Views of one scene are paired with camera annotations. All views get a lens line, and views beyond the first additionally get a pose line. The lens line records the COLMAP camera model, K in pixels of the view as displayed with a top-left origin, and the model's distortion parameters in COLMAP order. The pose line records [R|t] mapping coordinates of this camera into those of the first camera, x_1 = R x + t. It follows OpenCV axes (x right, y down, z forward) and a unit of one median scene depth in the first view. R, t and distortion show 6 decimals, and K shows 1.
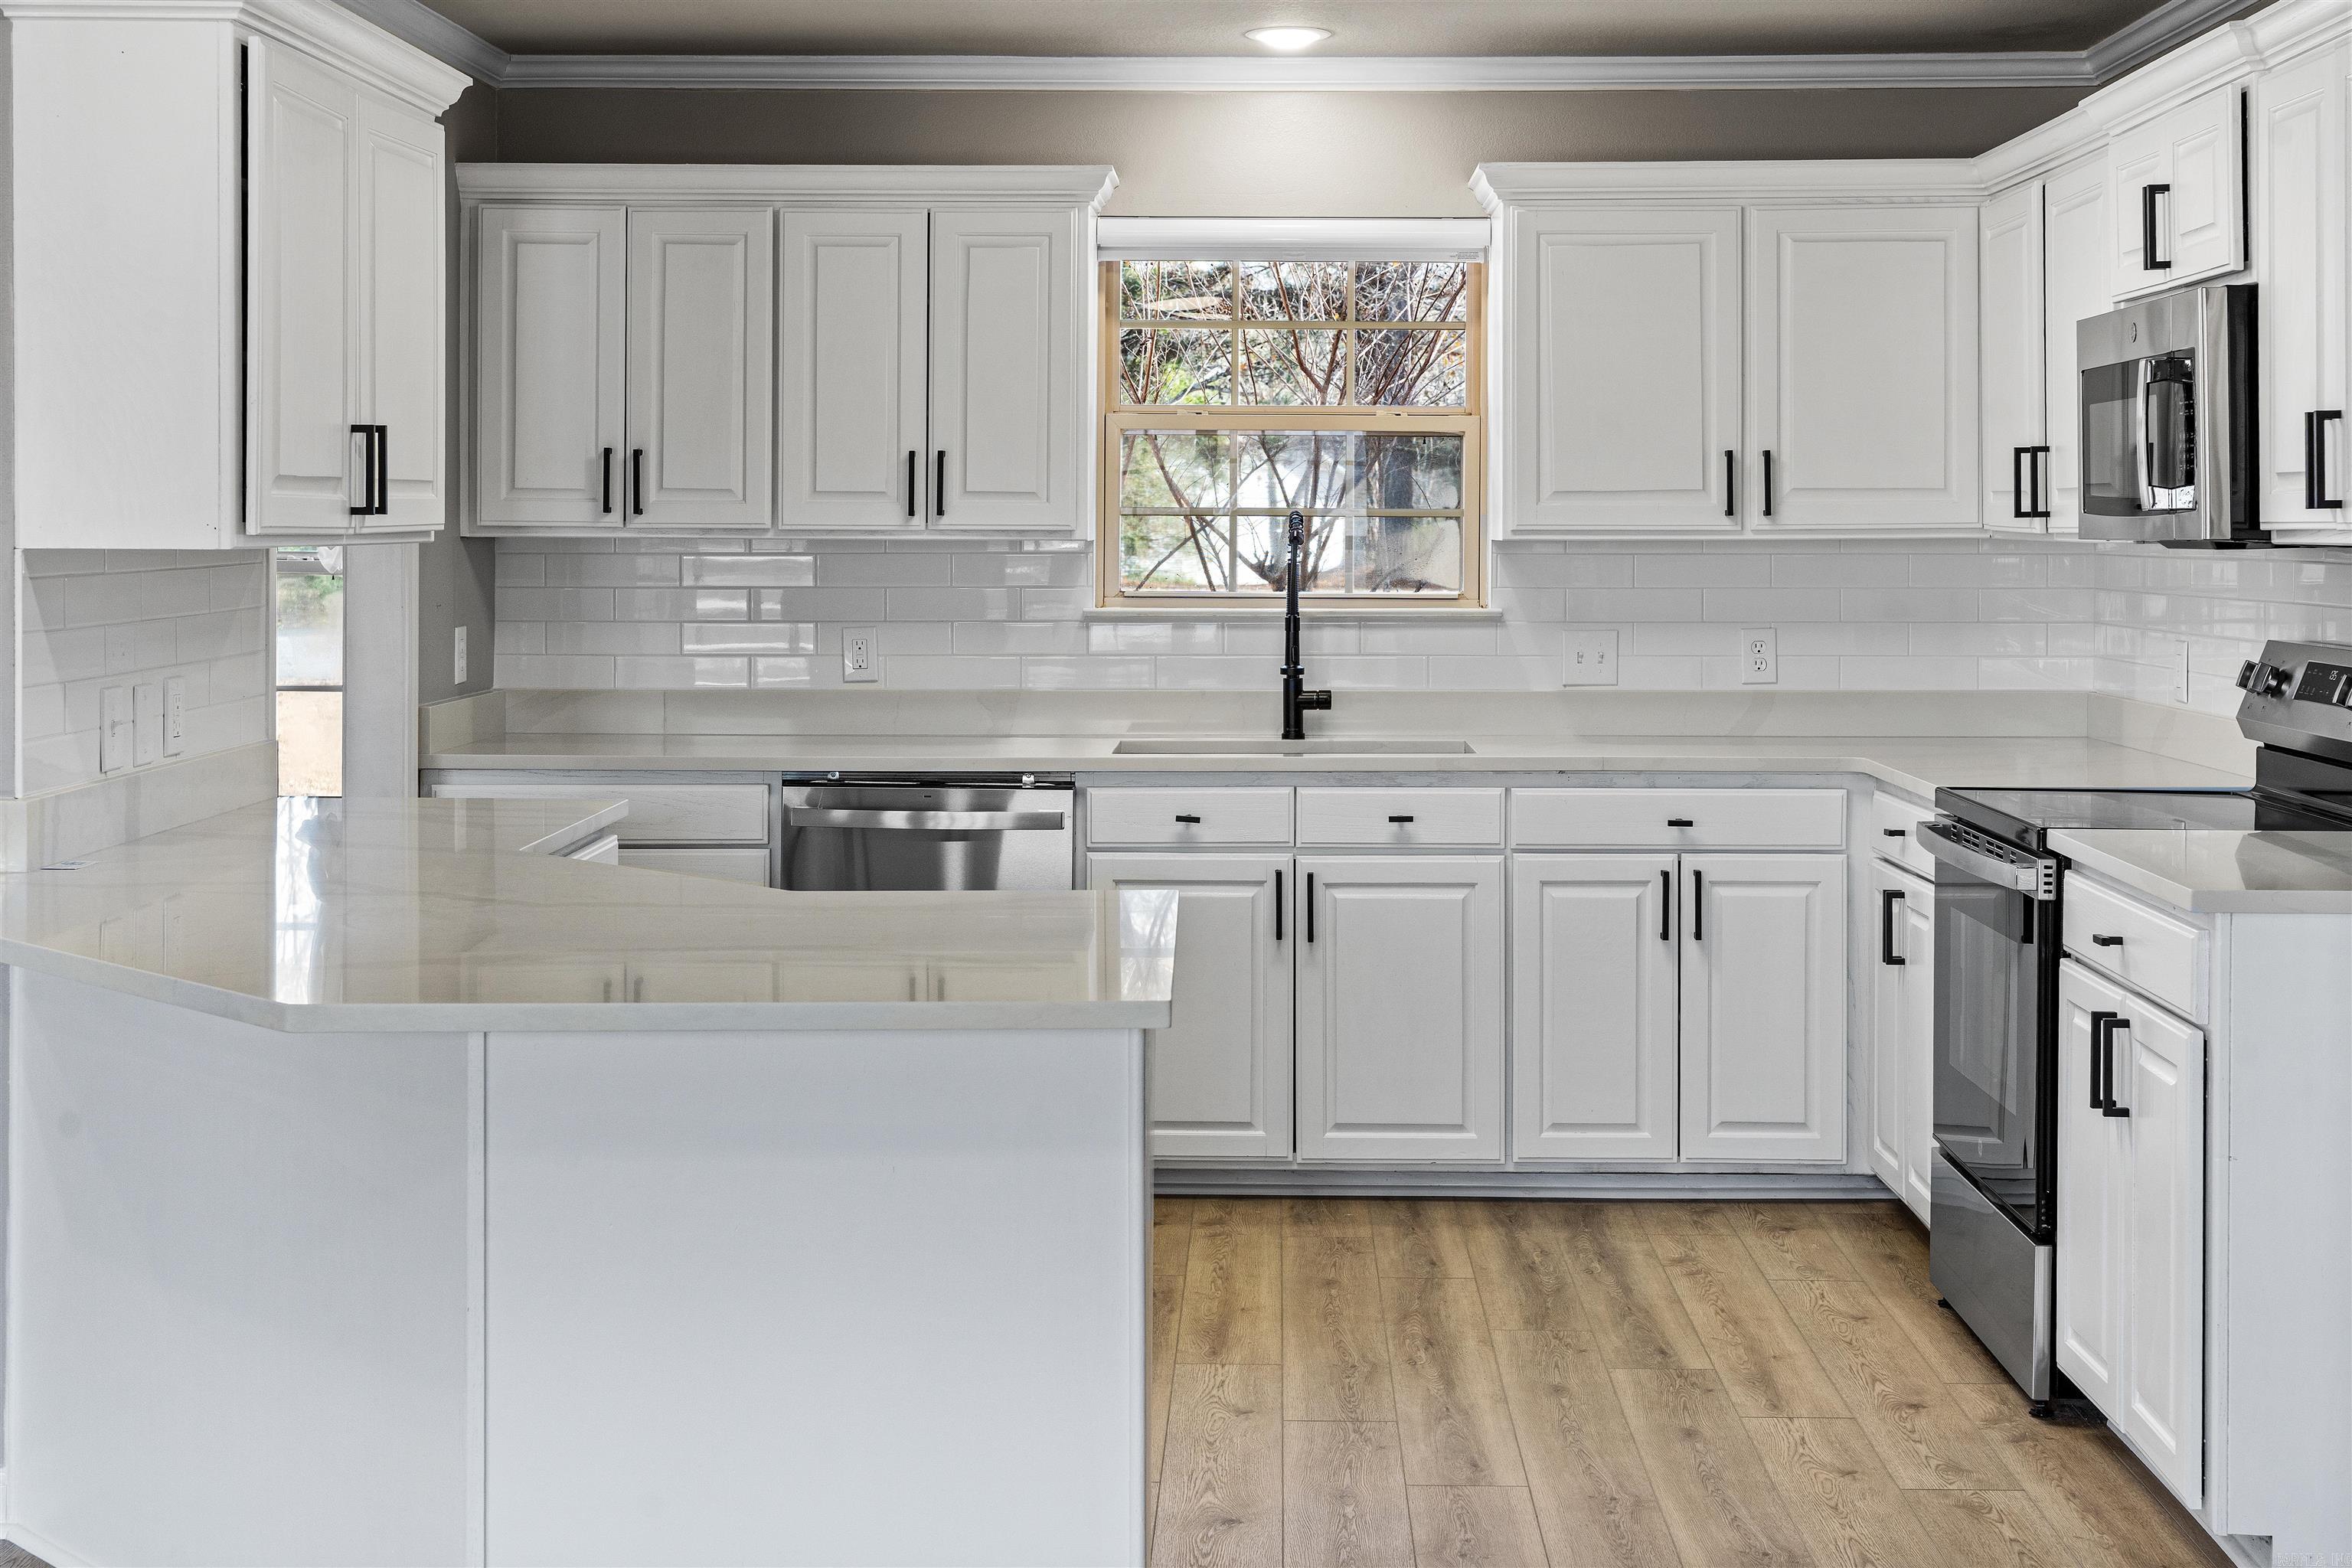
lens RADIAL K [[3056.4, 0, 1182.7], [0, 3056.4, 540.8], [0, 0, 1]] dist [0.030706, 0.000000]
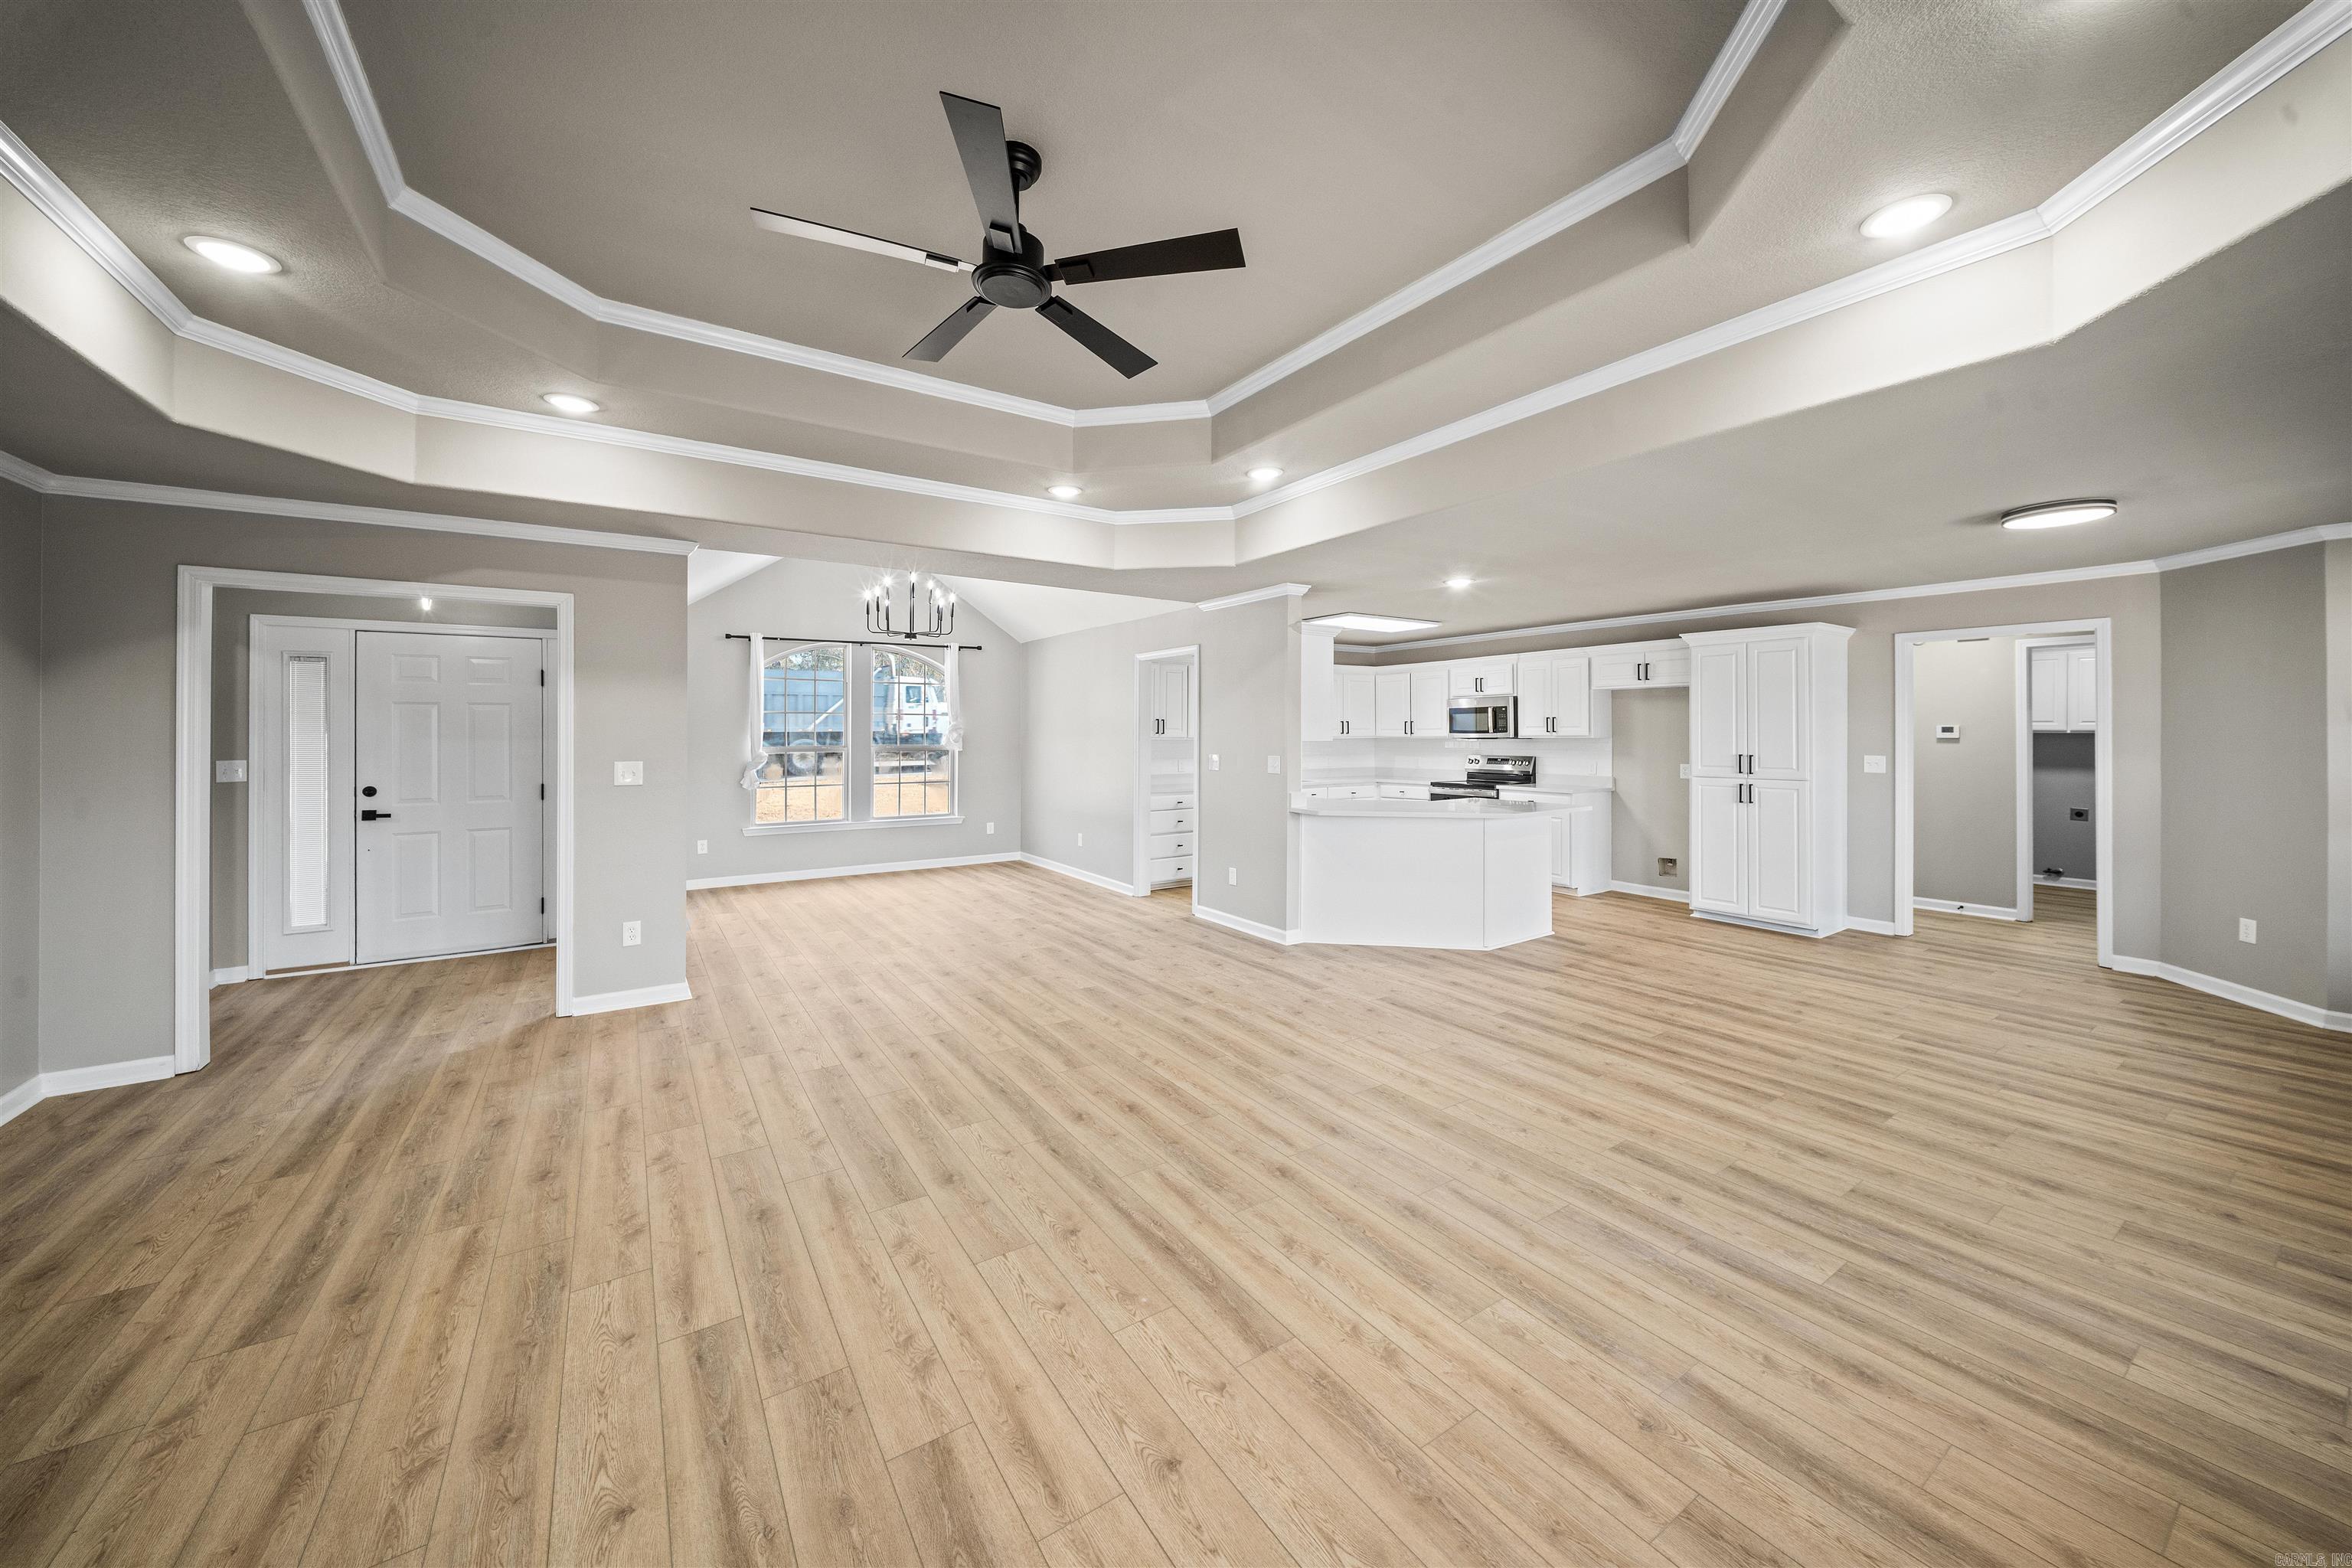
lens RADIAL K [[828.8, 0, 1182.6], [0, 828.8, 729.8], [0, 0, 1]] dist [0.004473, -0.004142]
pose [[0.818912, -0.000889, 0.573919, -0.873060], [0.007585, 0.999928, -0.009274, -0.003687], [-0.573869, 0.011947, 0.818860, 0.016148]]
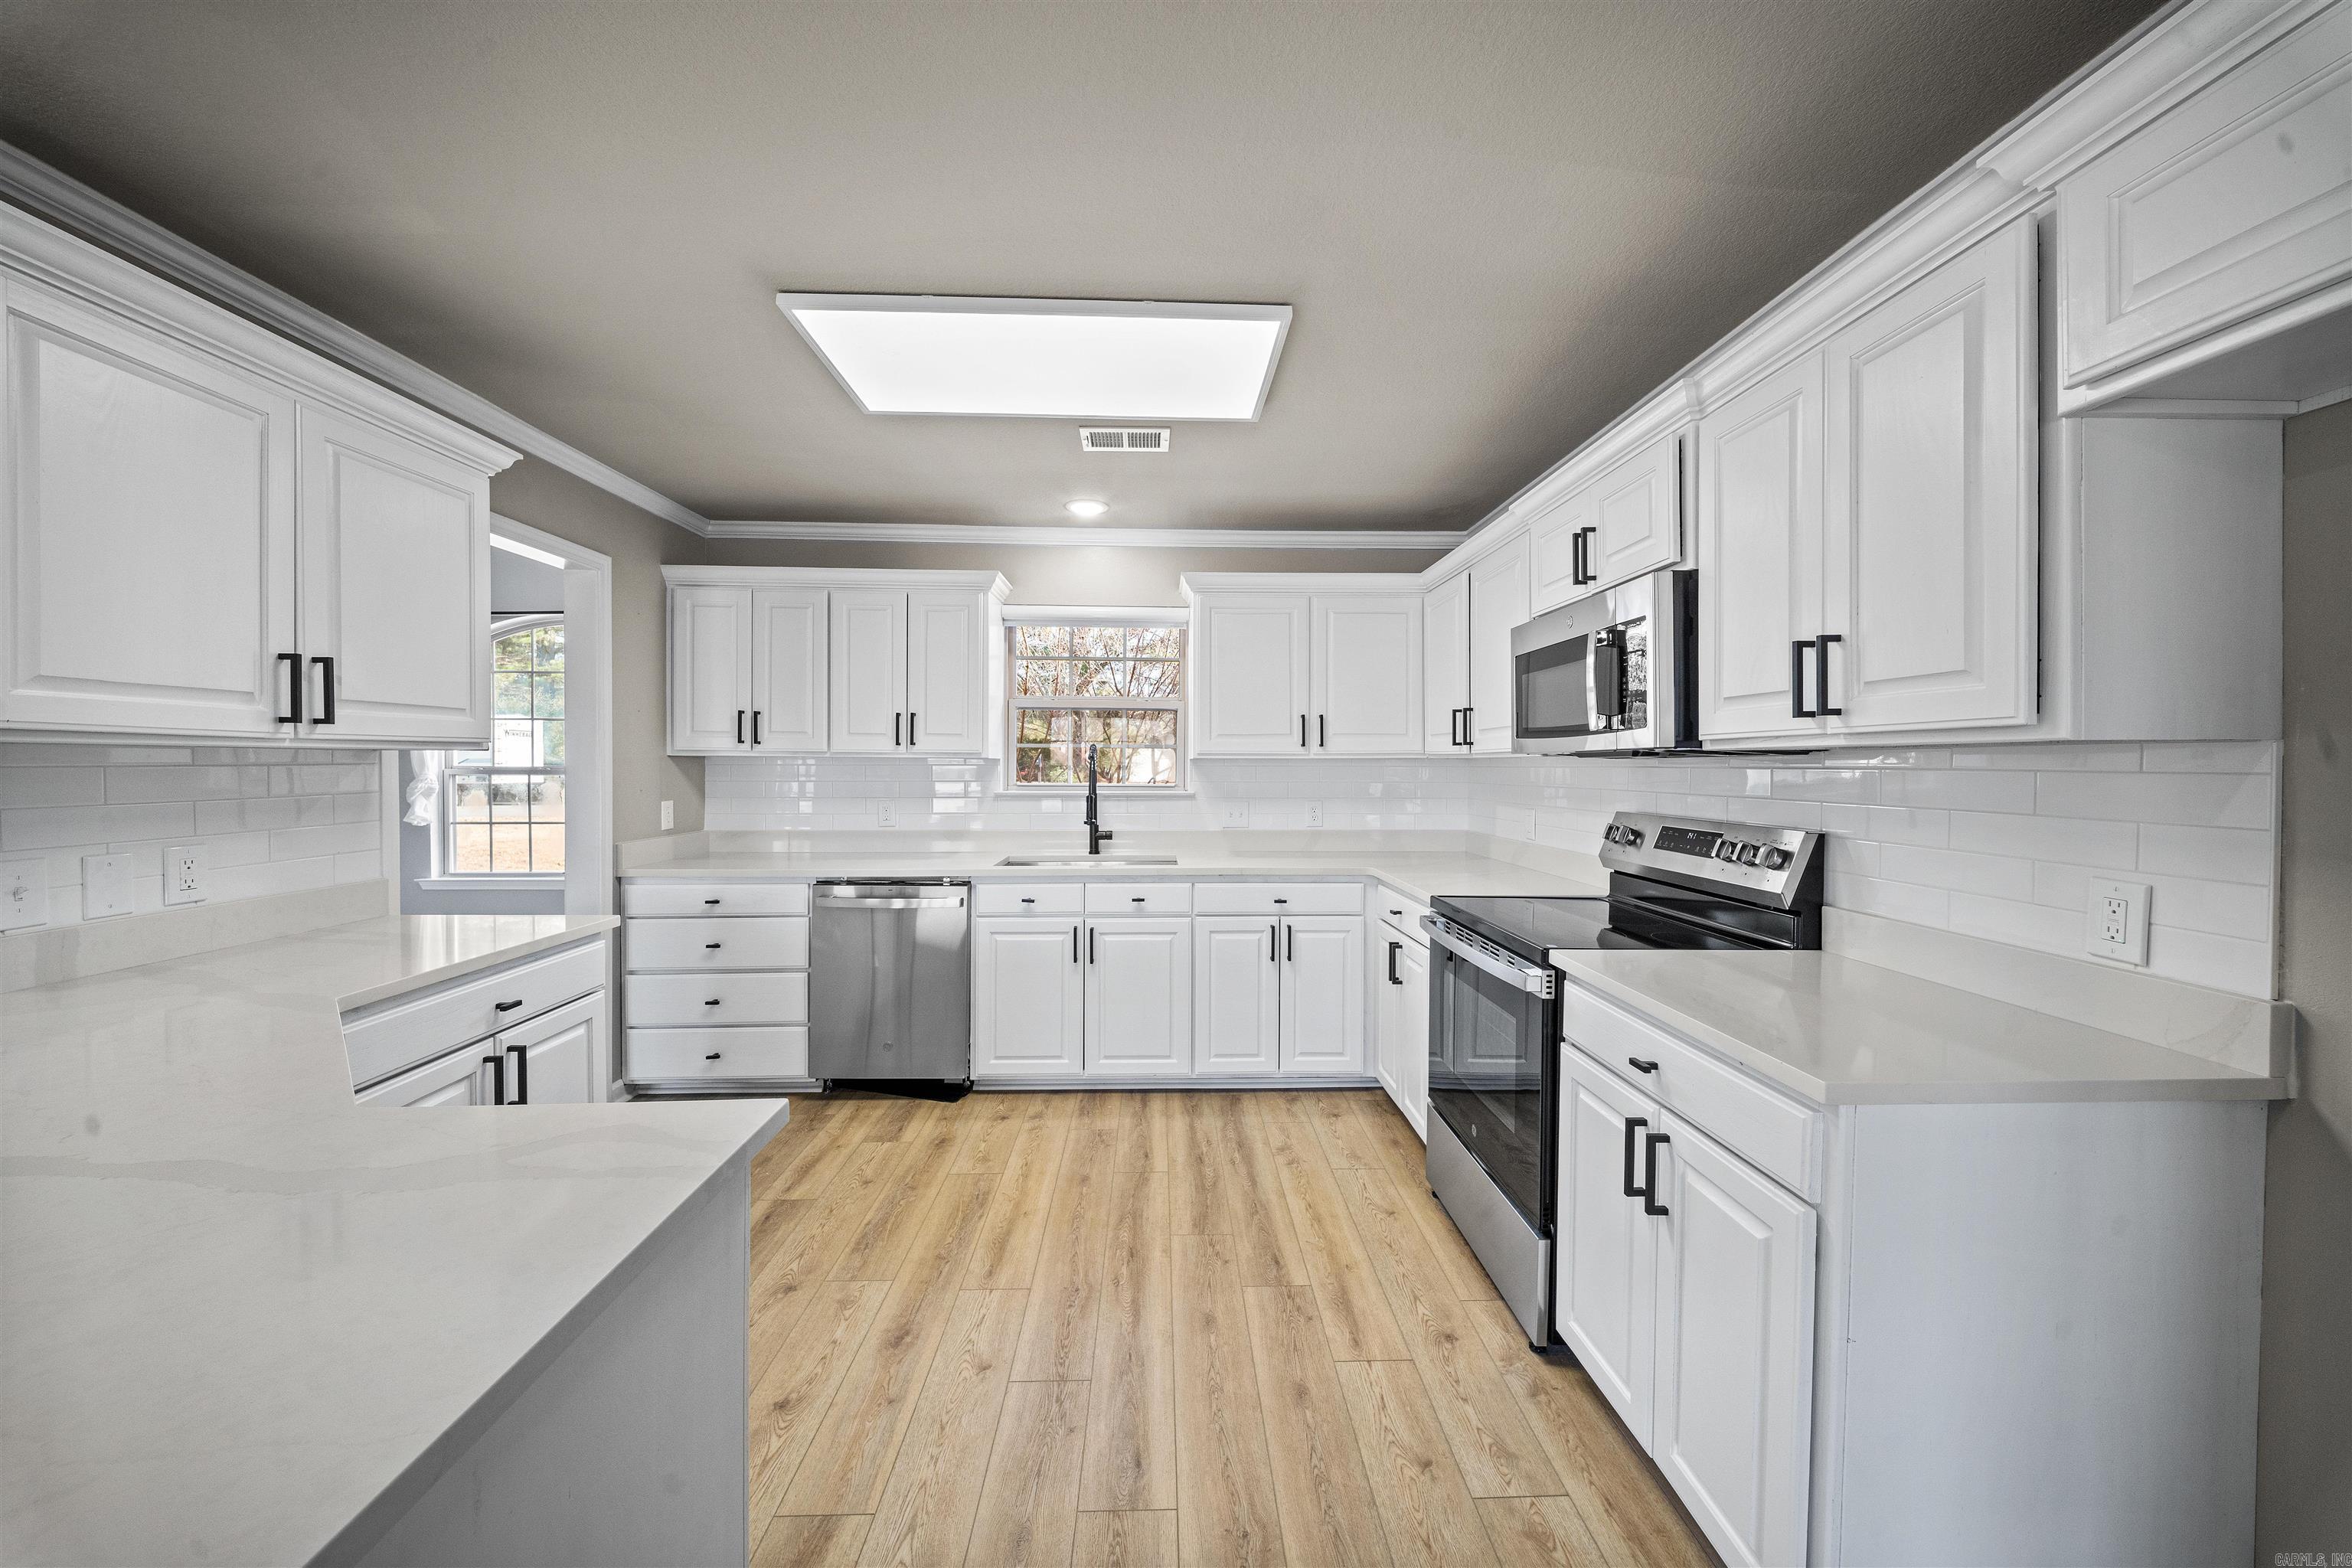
lens RADIAL K [[828.8, 0, 1171.5], [0, 828.8, 777.6], [0, 0, 1]] dist [0.004473, -0.004142]
pose [[0.998693, 0.001122, 0.051106, 0.065479], [-0.001601, 0.999955, 0.009330, 0.007925], [-0.051093, -0.009400, 0.998650, 0.471962]]
